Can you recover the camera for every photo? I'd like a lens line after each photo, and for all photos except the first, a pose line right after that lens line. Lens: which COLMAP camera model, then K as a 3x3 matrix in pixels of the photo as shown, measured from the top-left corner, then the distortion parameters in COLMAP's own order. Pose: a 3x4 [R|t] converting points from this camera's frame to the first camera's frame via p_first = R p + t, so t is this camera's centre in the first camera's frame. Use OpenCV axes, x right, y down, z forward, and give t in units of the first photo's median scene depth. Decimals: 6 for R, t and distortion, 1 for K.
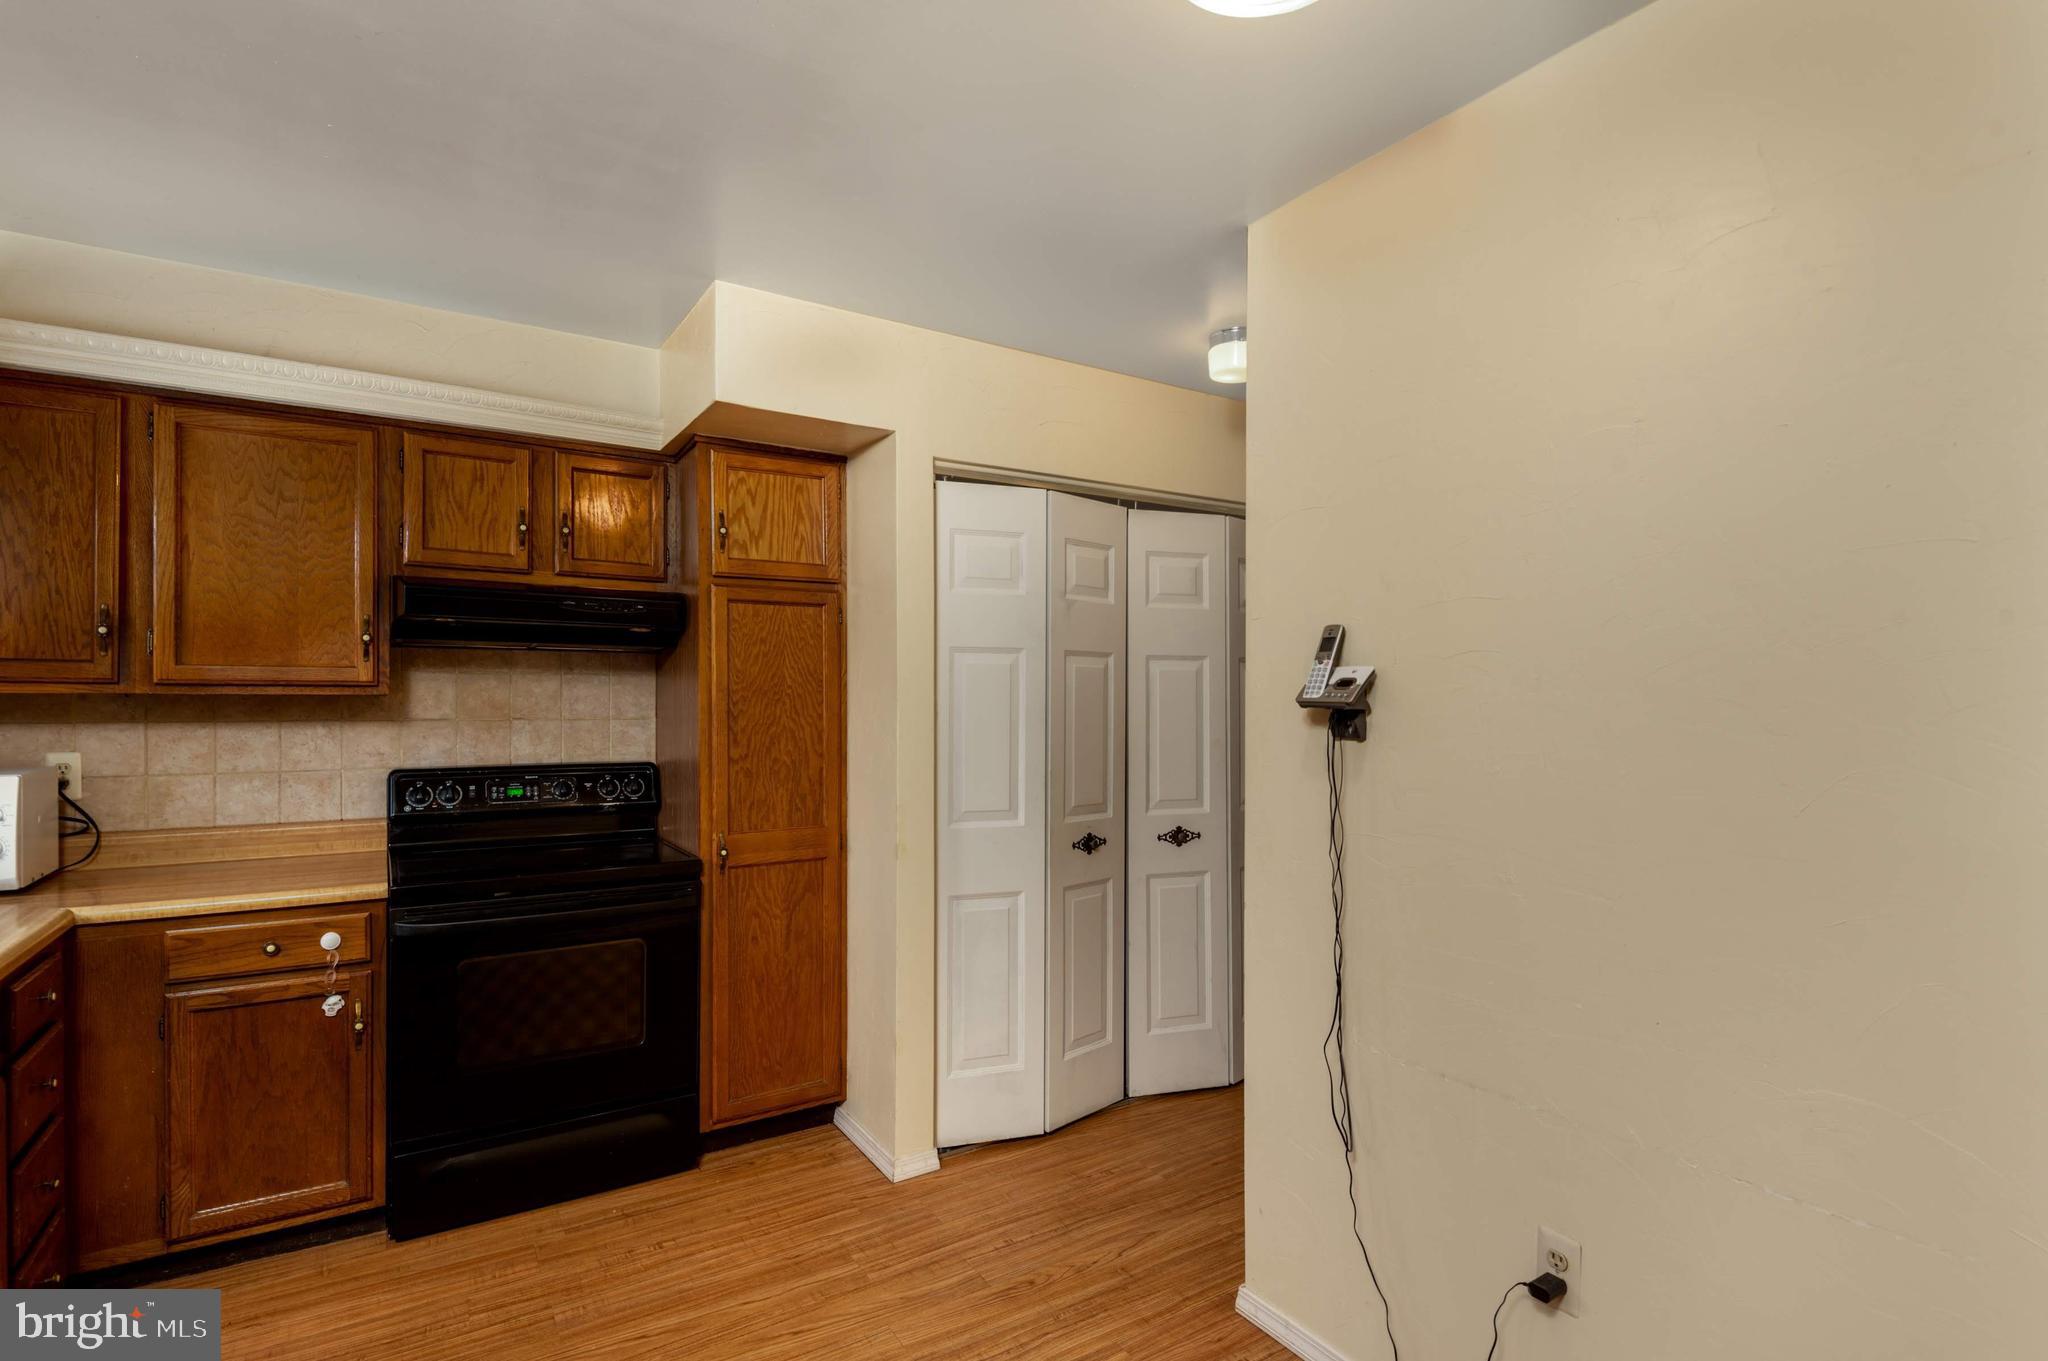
lens RADIAL K [[976.6, 0, 1026.9], [0, 976.6, 698.3], [0, 0, 1]] dist [0.002447, -0.000231]
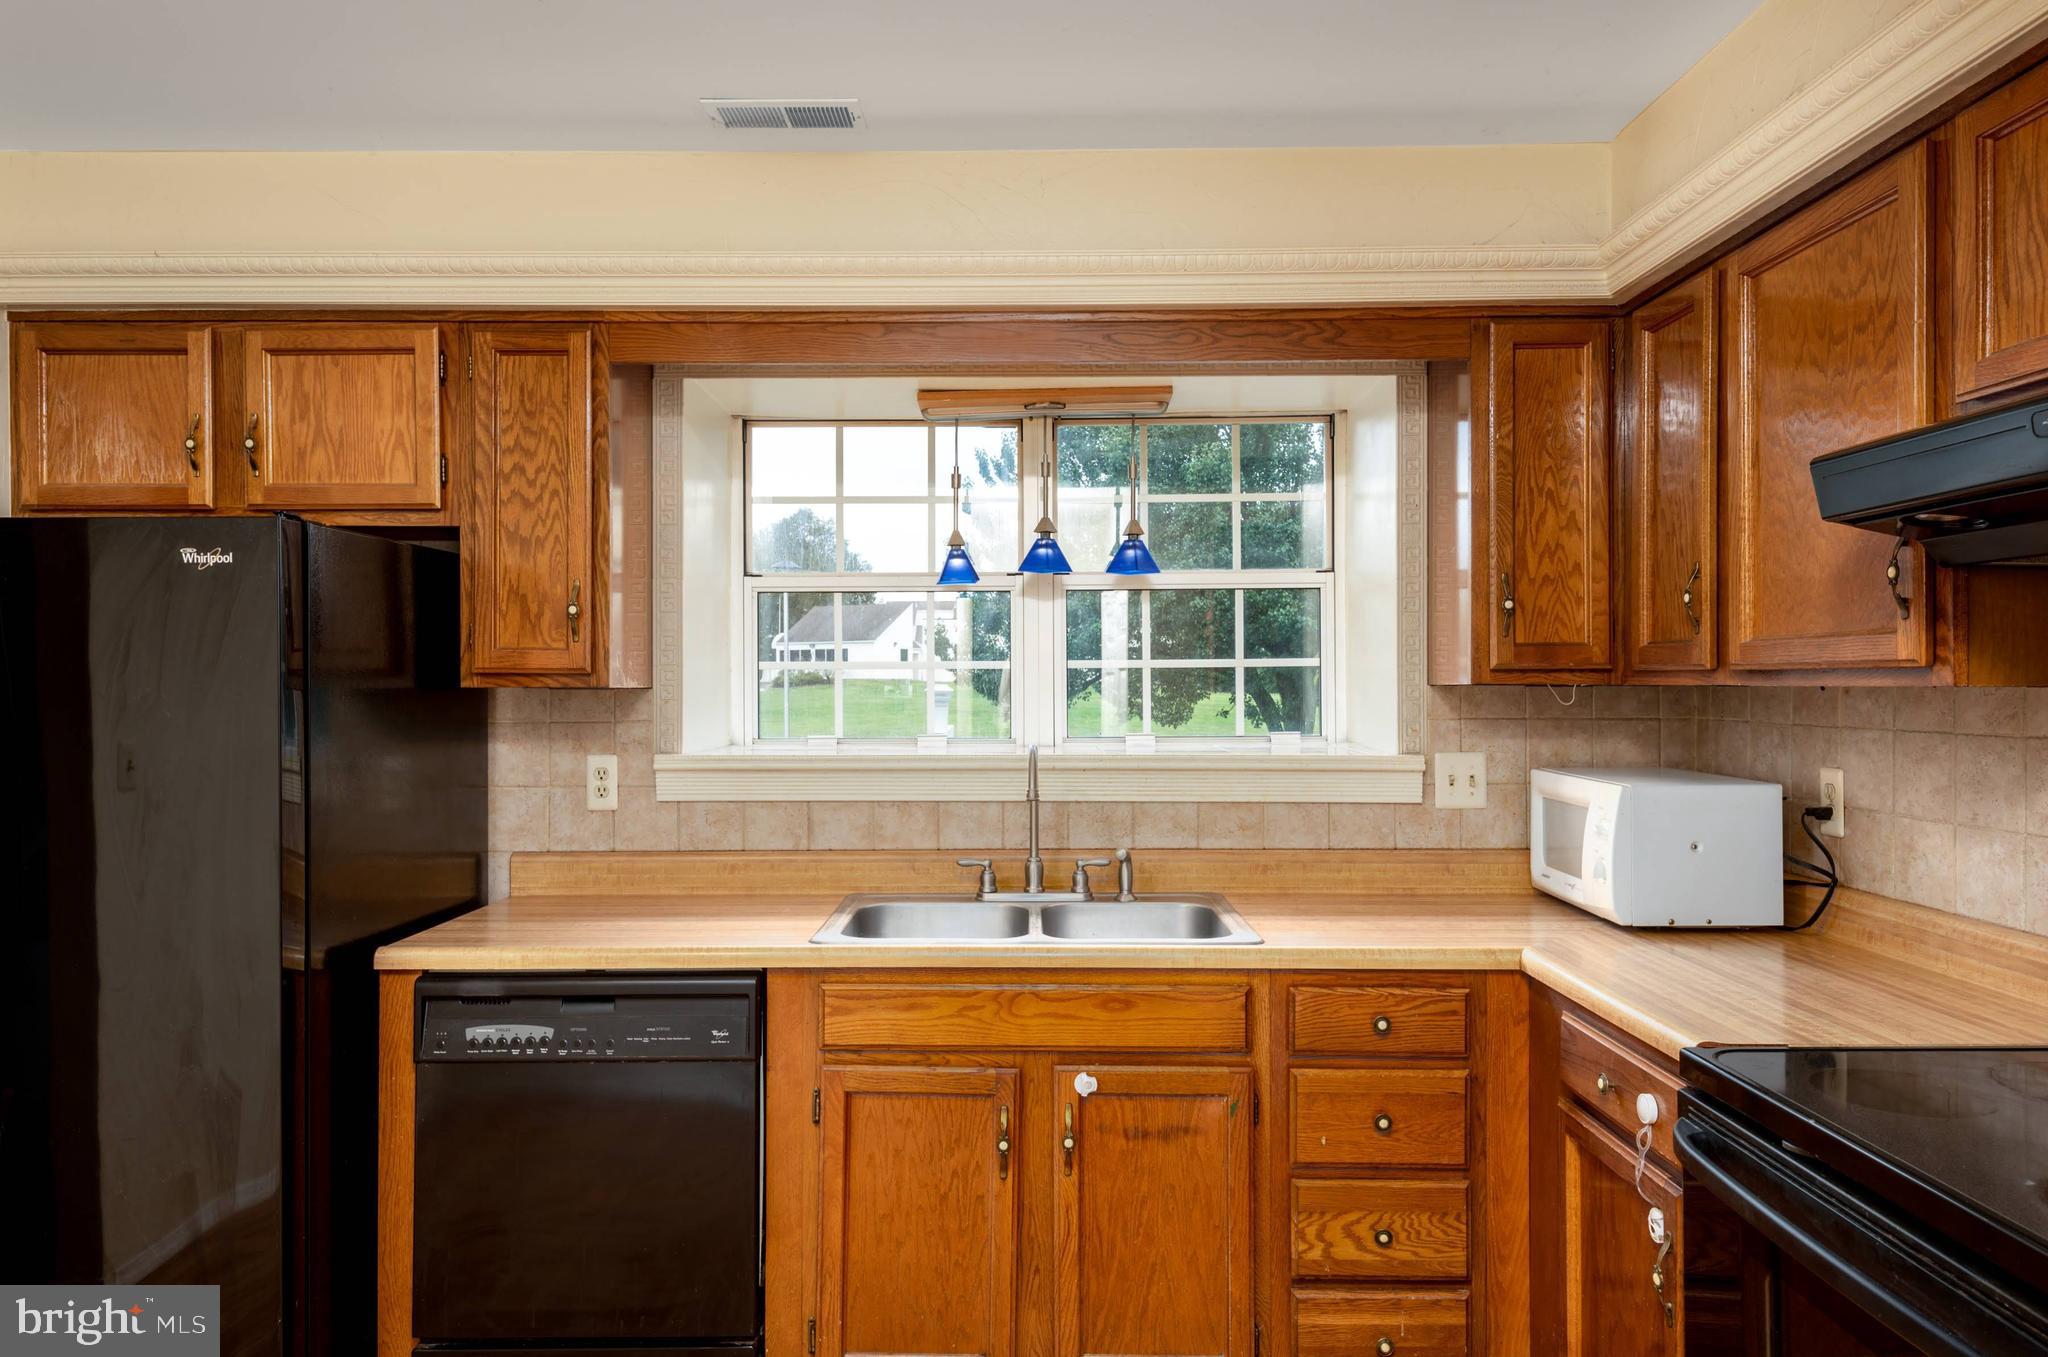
lens RADIAL K [[1320.4, 0, 1027.2], [0, 1320.4, 686.3], [0, 0, 1]] dist [0.020869, -0.007099]
pose [[-0.537700, -0.000709, -0.843136, 0.127687], [-0.001714, 0.999998, 0.000253, -0.003137], [0.843134, 0.001581, -0.537701, 0.945742]]
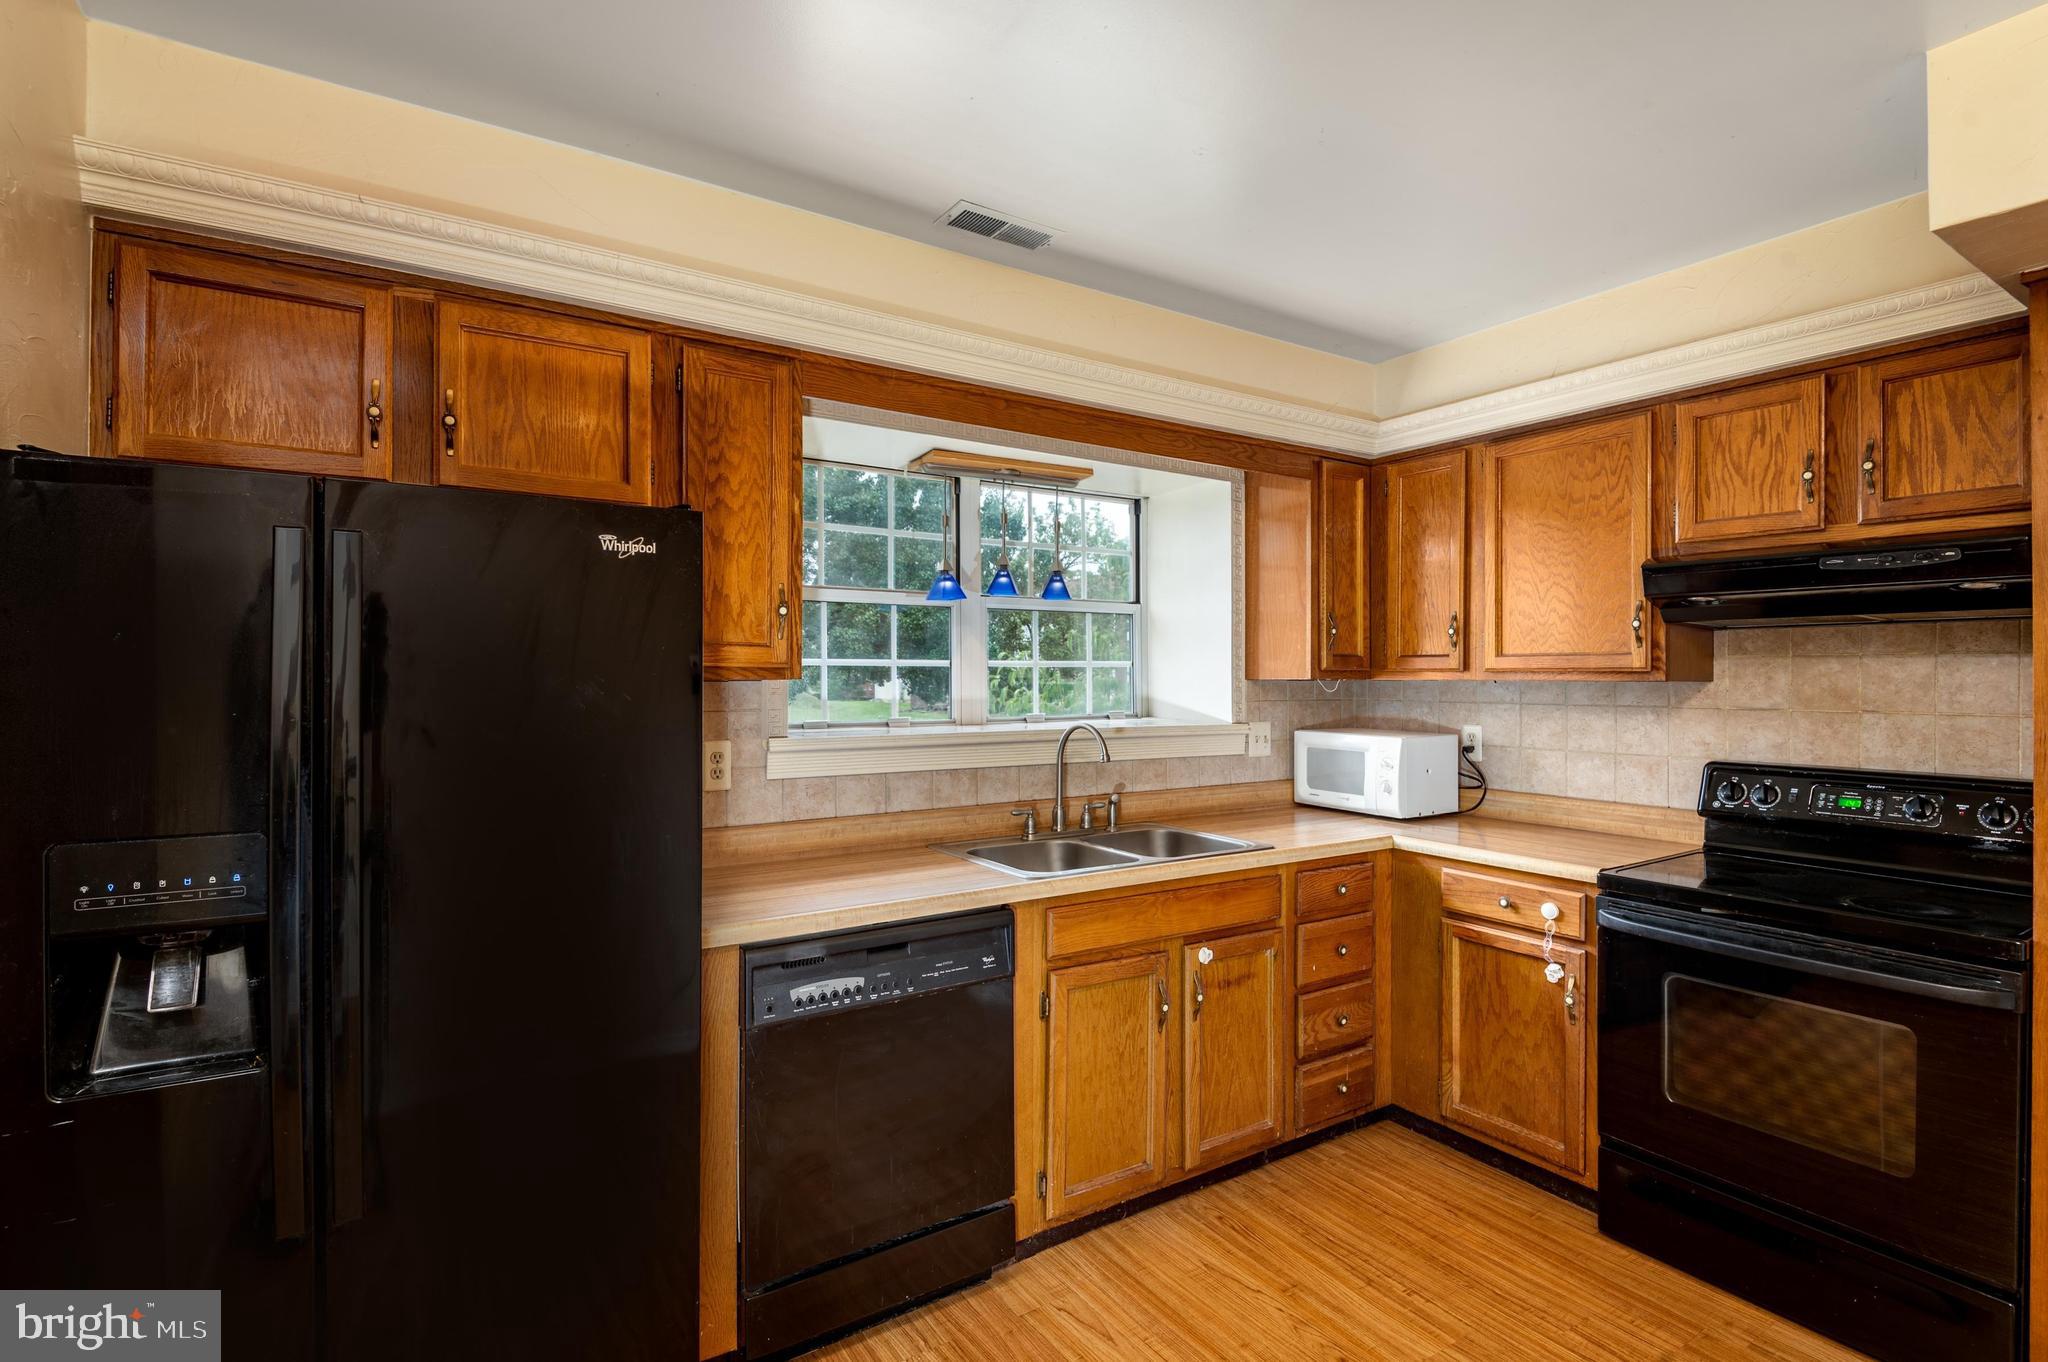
lens RADIAL K [[976.6, 0, 1021.4], [0, 976.6, 674.9], [0, 0, 1]] dist [0.002447, -0.000231]
pose [[0.016917, -0.006871, -0.999833, 0.293325], [-0.003901, 0.999968, -0.006938, -0.000512], [0.999849, 0.004017, 0.016890, 0.340471]]
